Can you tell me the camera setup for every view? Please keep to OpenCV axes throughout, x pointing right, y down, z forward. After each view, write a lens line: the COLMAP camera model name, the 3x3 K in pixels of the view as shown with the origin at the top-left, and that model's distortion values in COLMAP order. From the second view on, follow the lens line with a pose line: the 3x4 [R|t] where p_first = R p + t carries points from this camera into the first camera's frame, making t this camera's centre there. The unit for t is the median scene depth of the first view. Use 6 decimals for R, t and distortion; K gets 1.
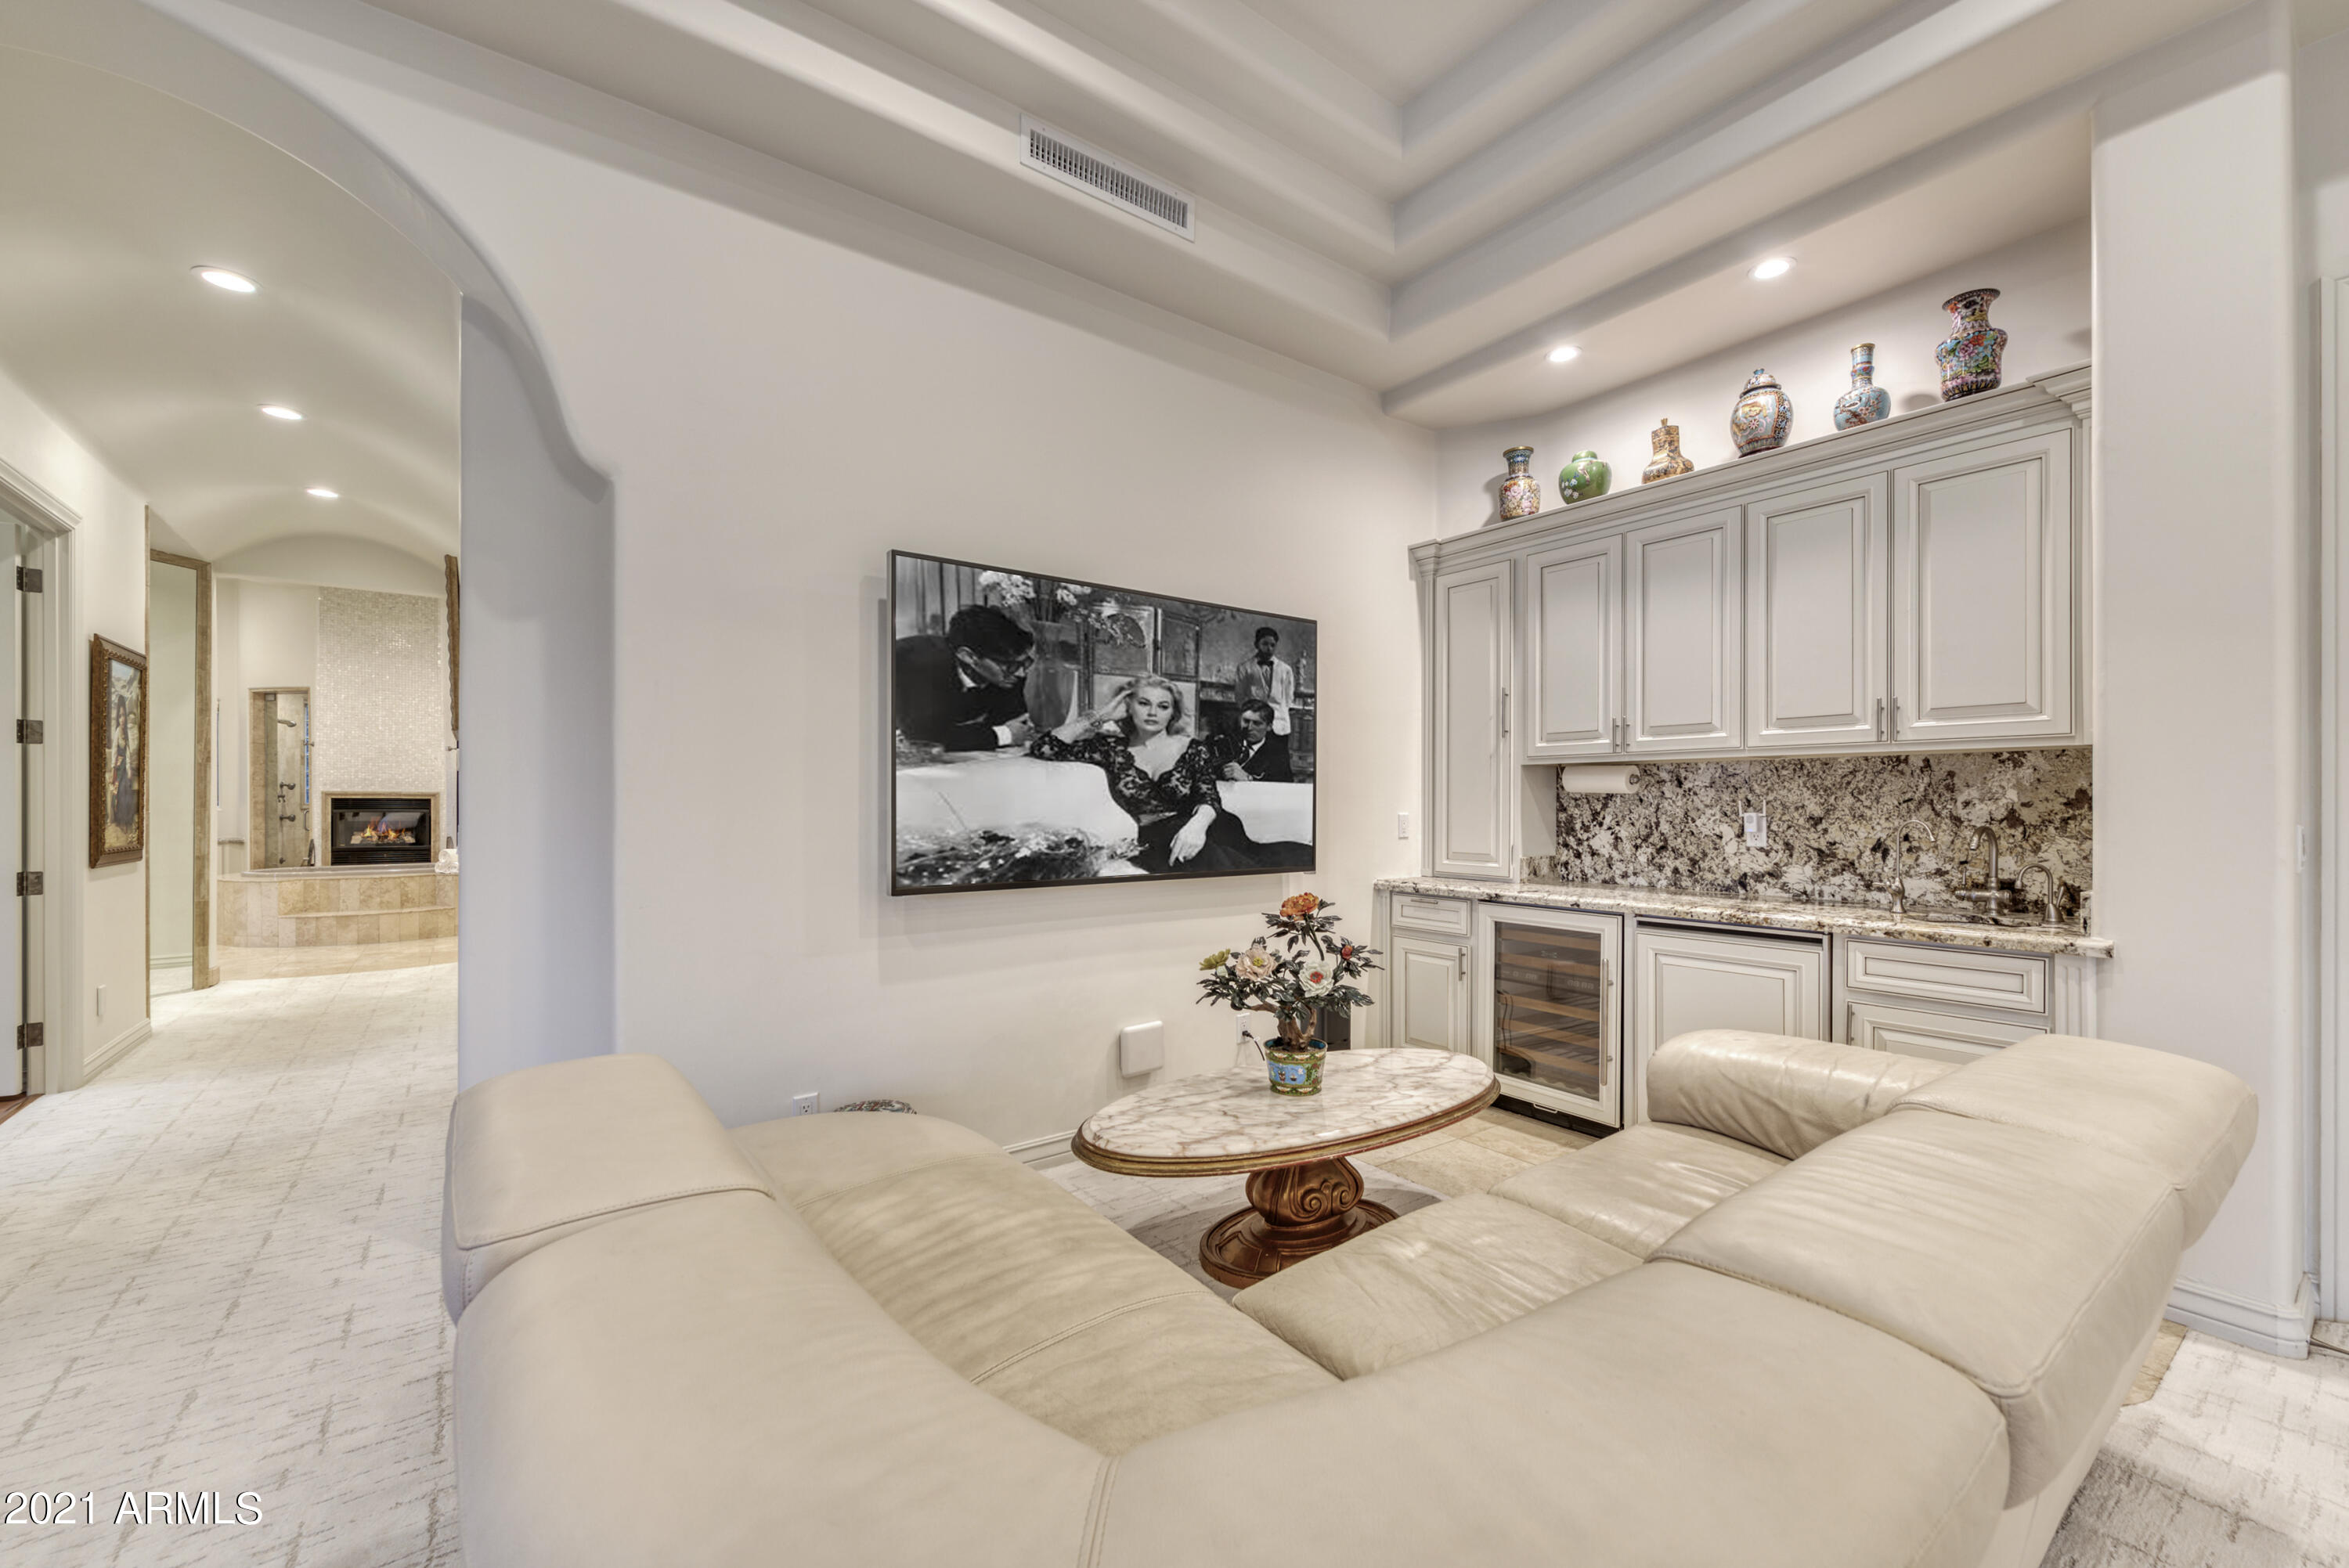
lens RADIAL K [[961.0, 0, 1172.1], [0, 961.0, 808.1], [0, 0, 1]] dist [-0.000948, -0.000414]
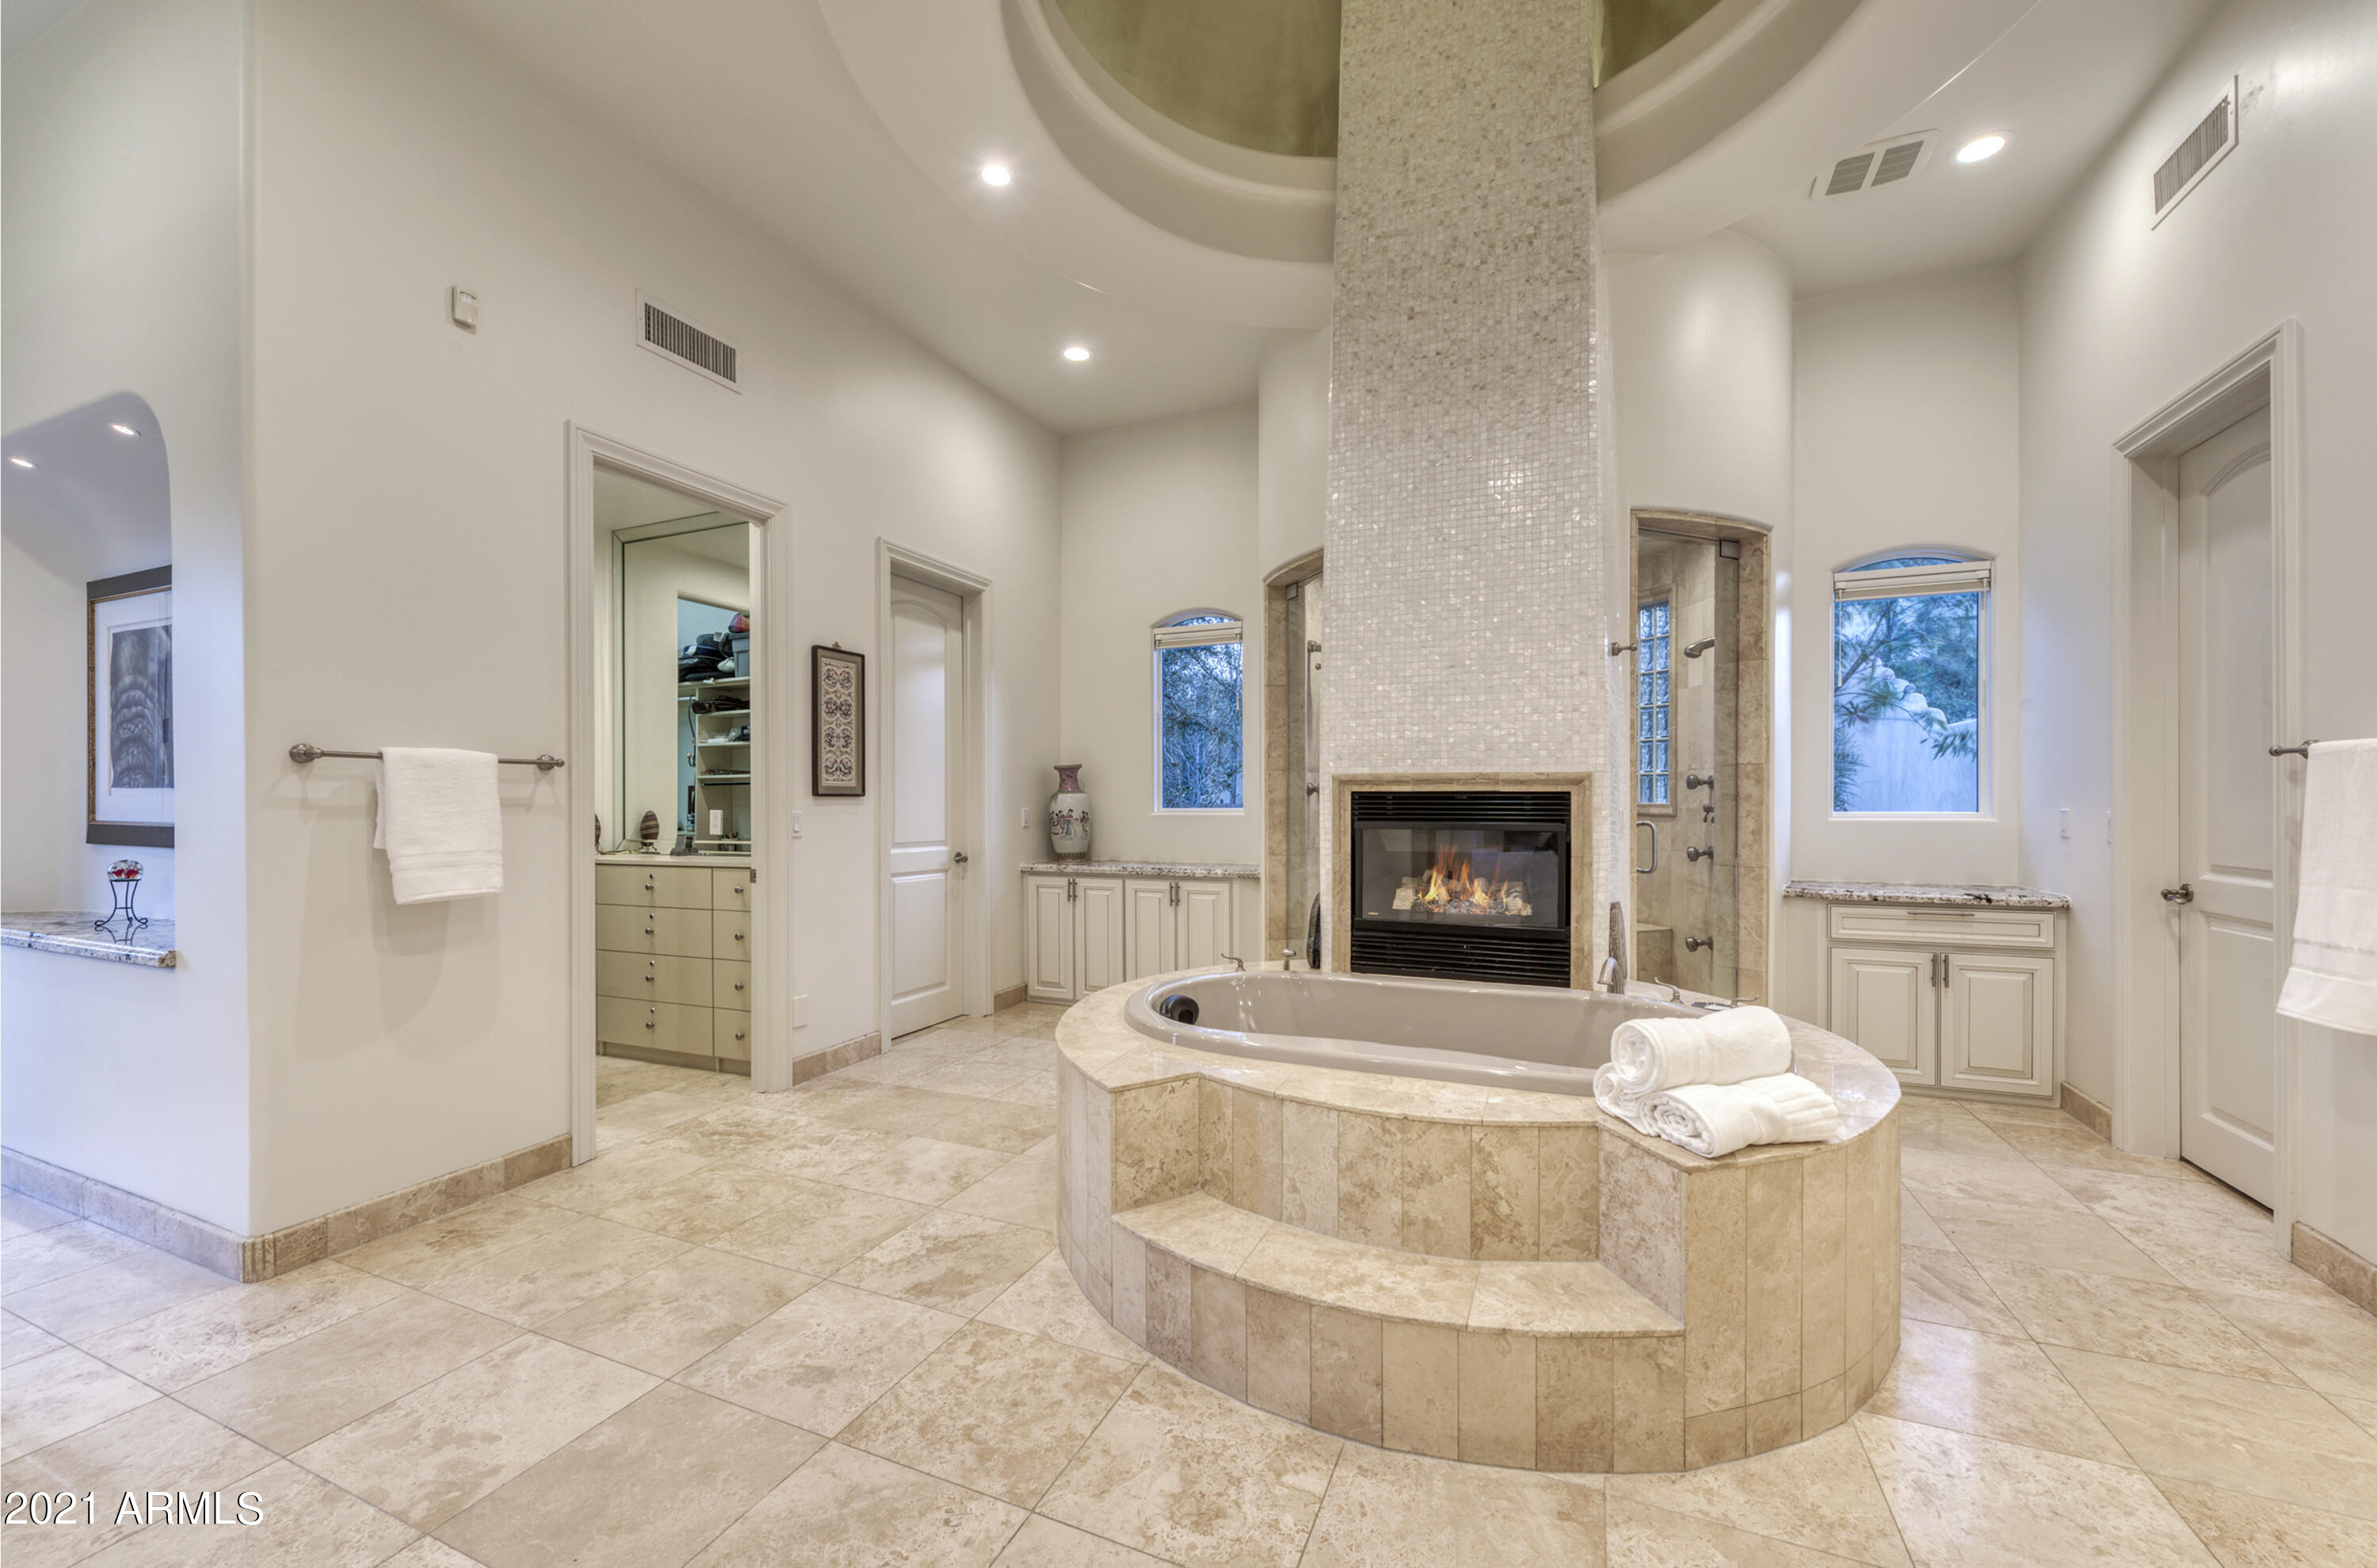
lens RADIAL K [[913.9, 0, 1188.5], [0, 913.9, 784.0], [0, 0, 1]] dist [-0.000035, -0.000002]
pose [[0.504608, -0.014141, -0.863233, -0.562060], [-0.001383, 0.999851, -0.017187, -0.006922], [0.863347, 0.009866, 0.504513, 0.721904]]
